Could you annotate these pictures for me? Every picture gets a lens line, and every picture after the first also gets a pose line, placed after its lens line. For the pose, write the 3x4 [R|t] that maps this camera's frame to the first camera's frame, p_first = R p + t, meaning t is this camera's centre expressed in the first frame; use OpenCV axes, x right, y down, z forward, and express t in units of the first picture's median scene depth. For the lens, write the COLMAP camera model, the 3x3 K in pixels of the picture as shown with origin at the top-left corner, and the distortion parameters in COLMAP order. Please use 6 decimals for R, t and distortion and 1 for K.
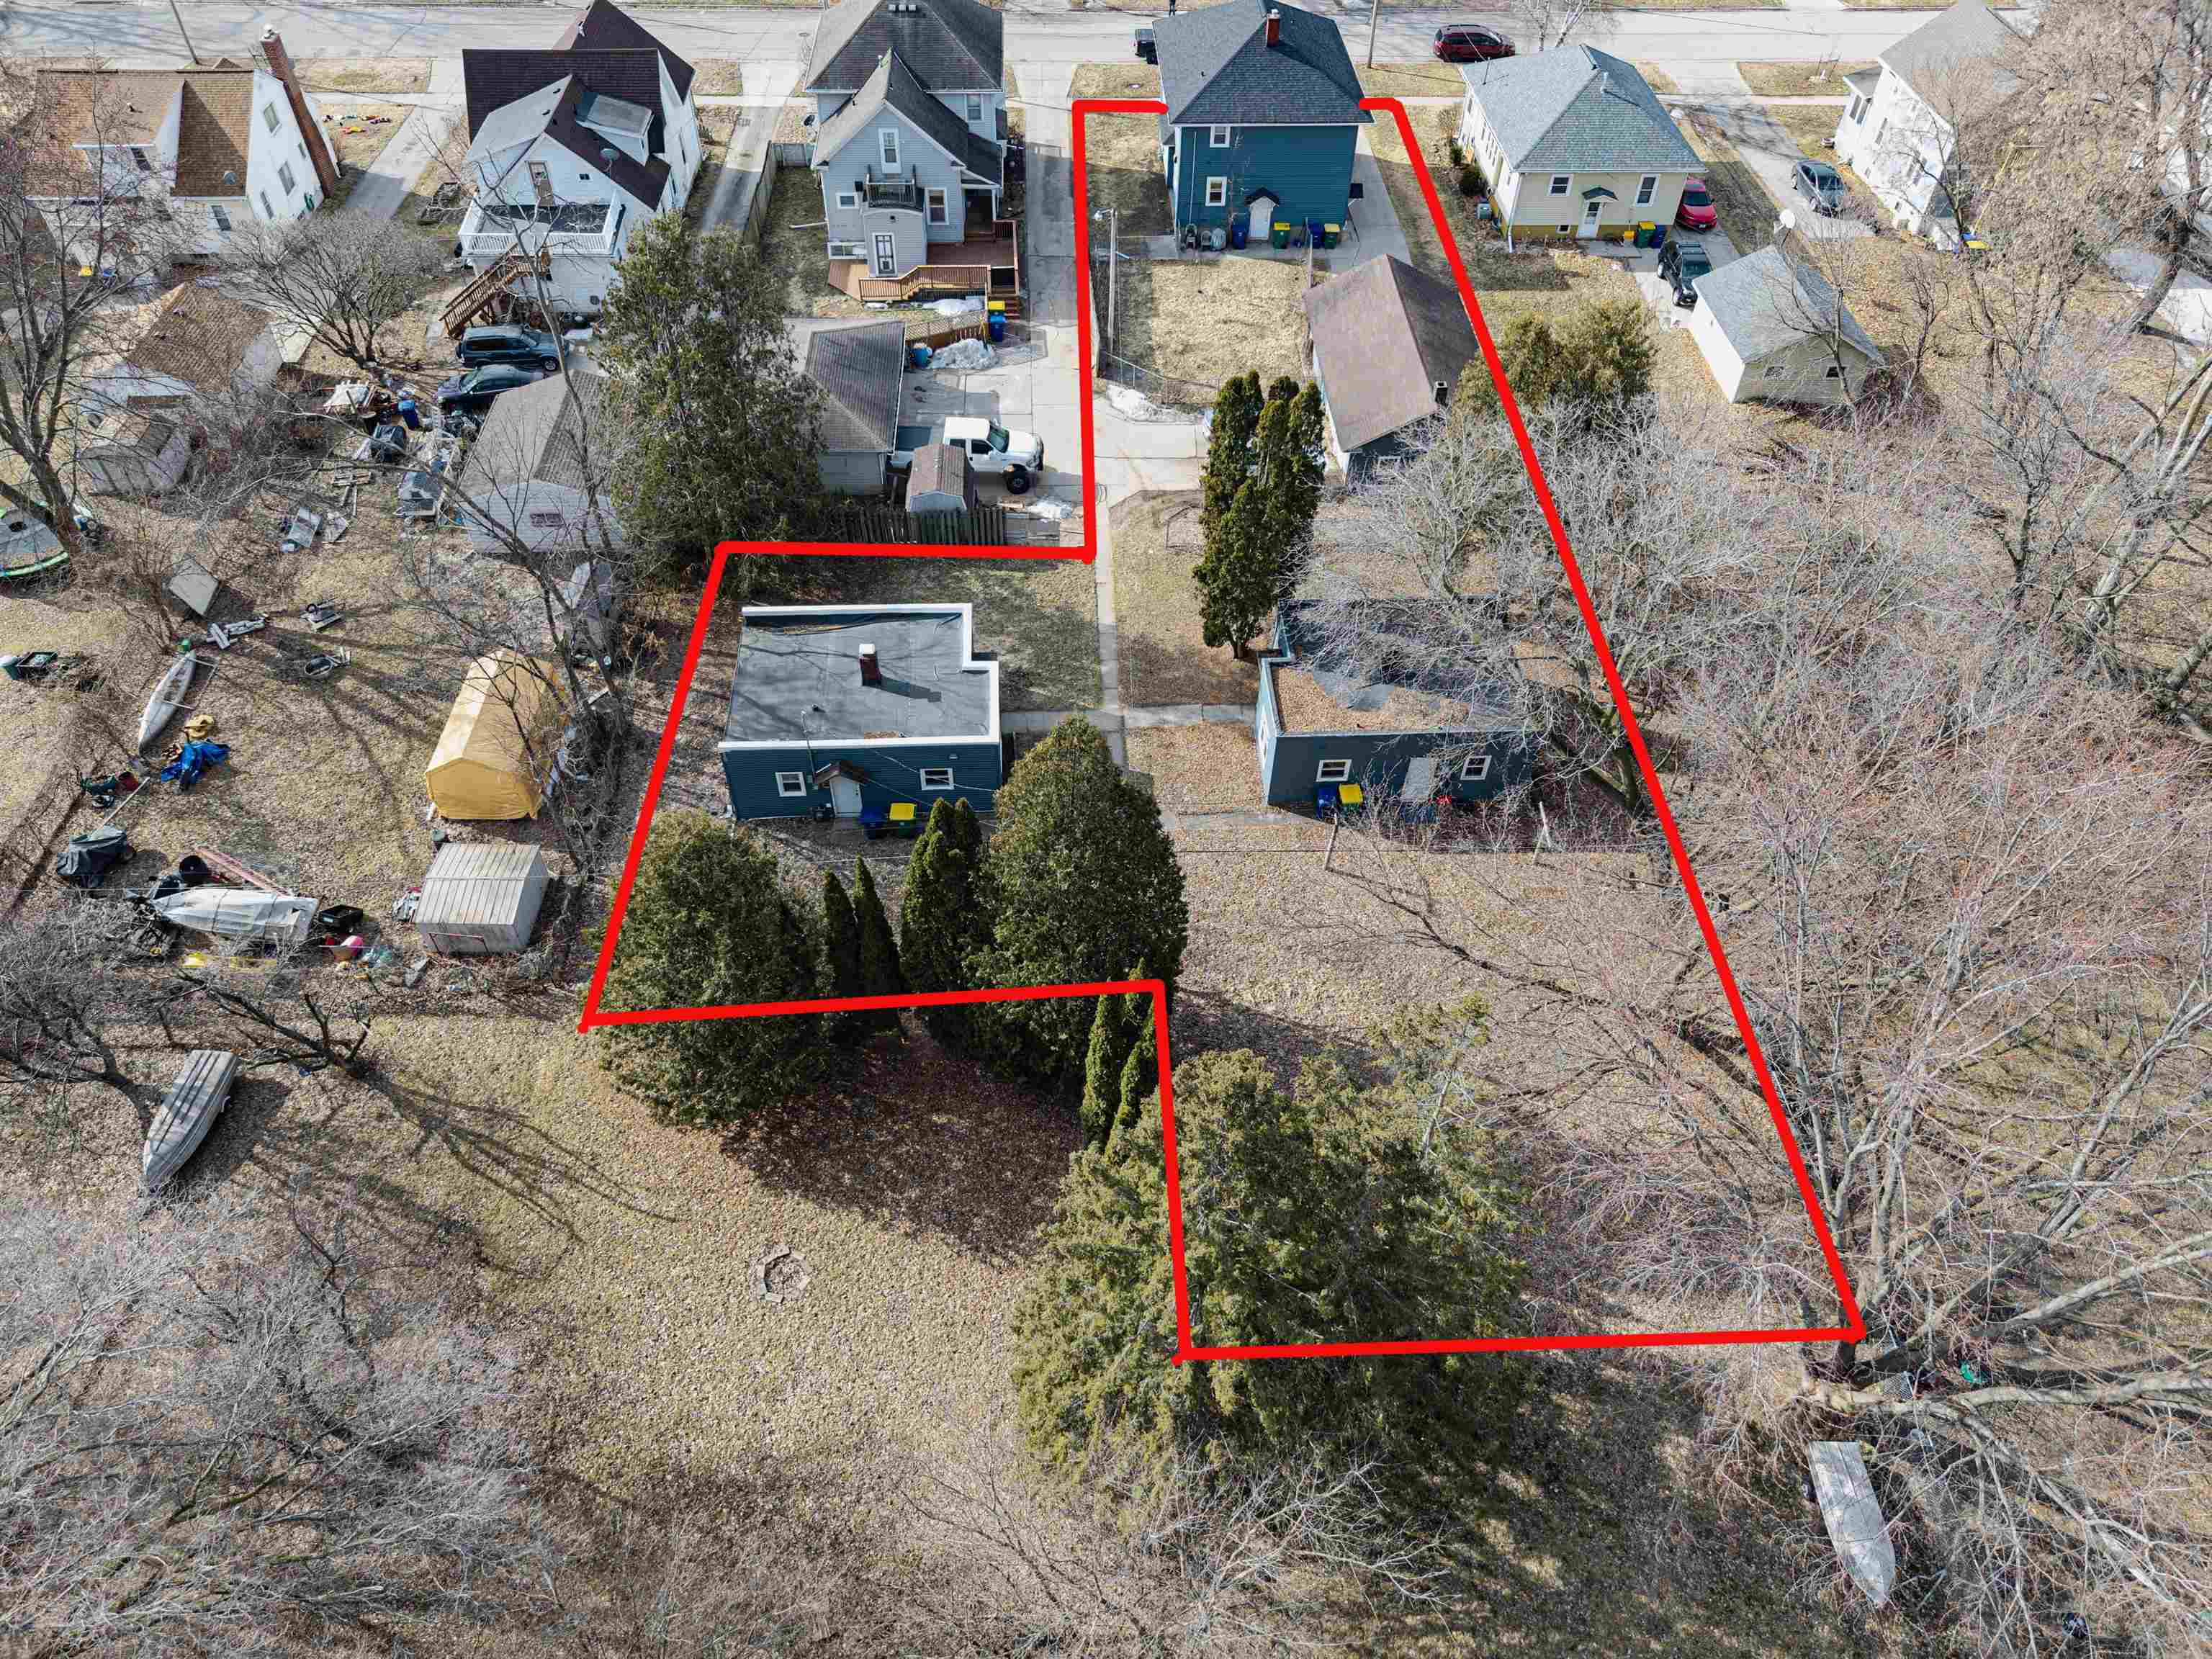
lens RADIAL K [[1465.6, 0, 1097.6], [0, 1465.6, 829.2], [0, 0, 1]] dist [0.004212, 0.001441]
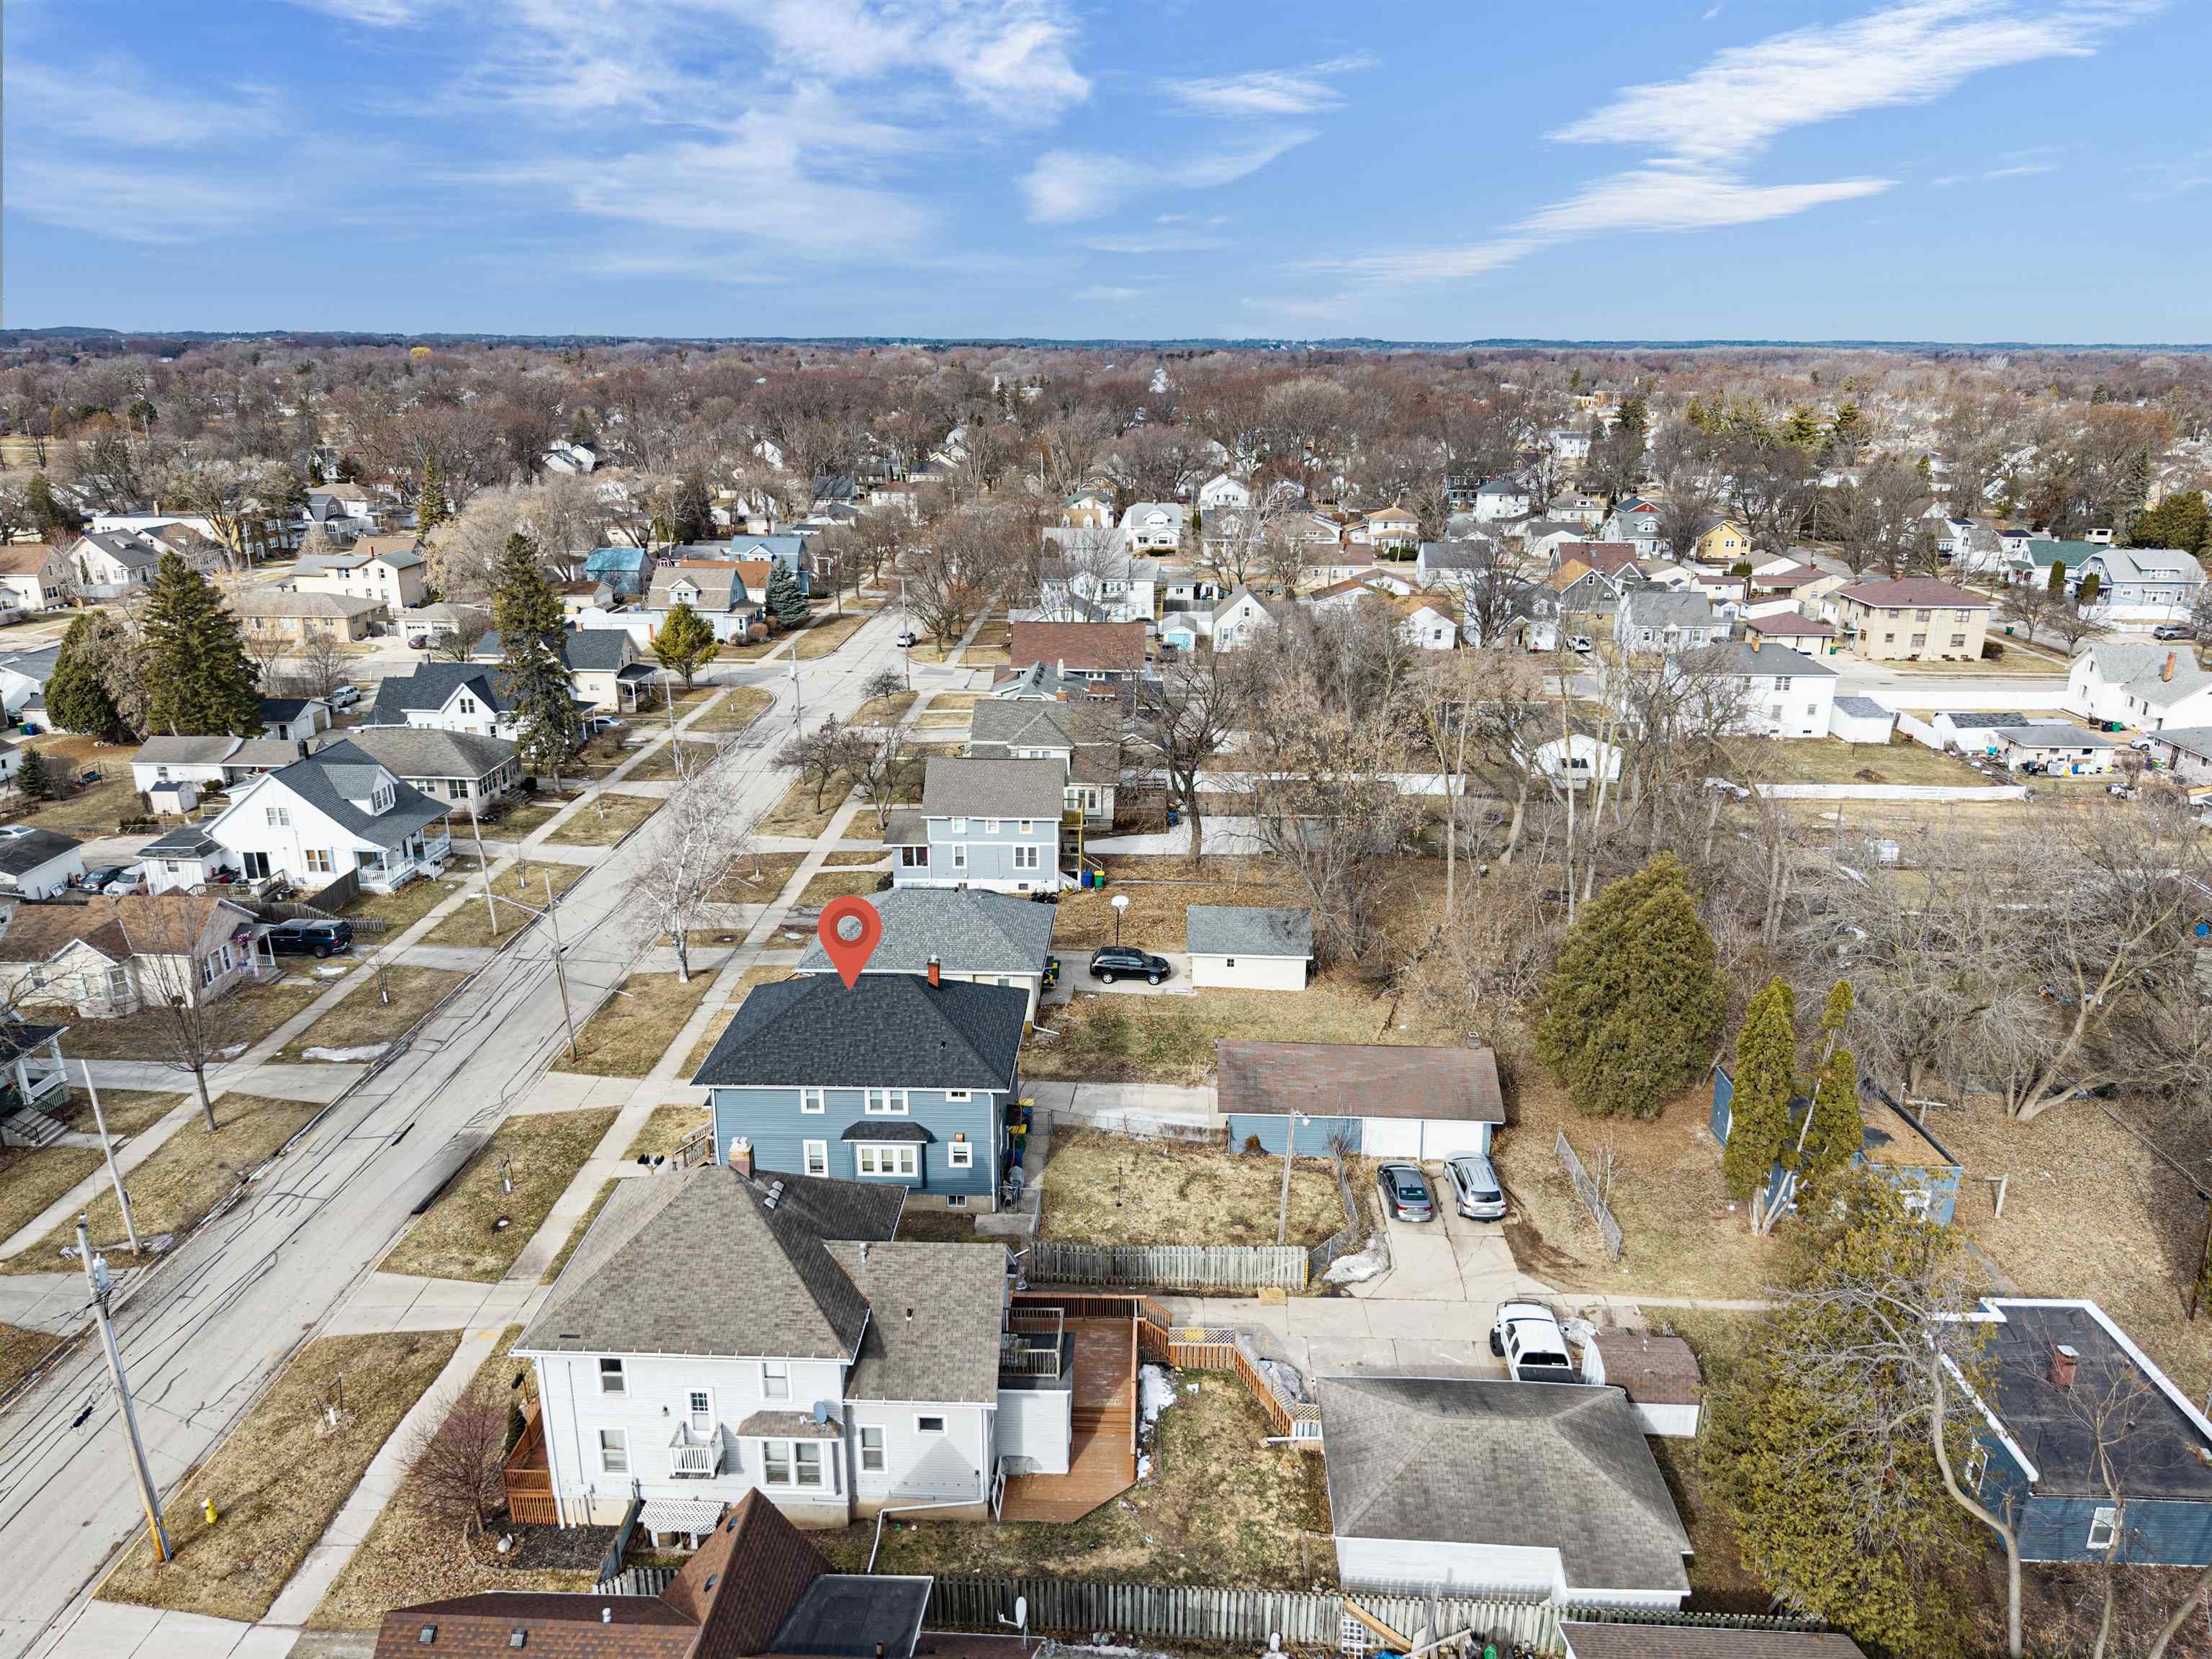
lens RADIAL K [[1474.4, 0, 1098.5], [0, 1474.4, 833.0], [0, 0, 1]] dist [0.024368, -0.023976]
pose [[0.081776, -0.326280, 0.941729, -0.695581], [0.740039, 0.652785, 0.161908, -0.665931], [-0.667574, 0.683676, 0.294842, 0.594413]]
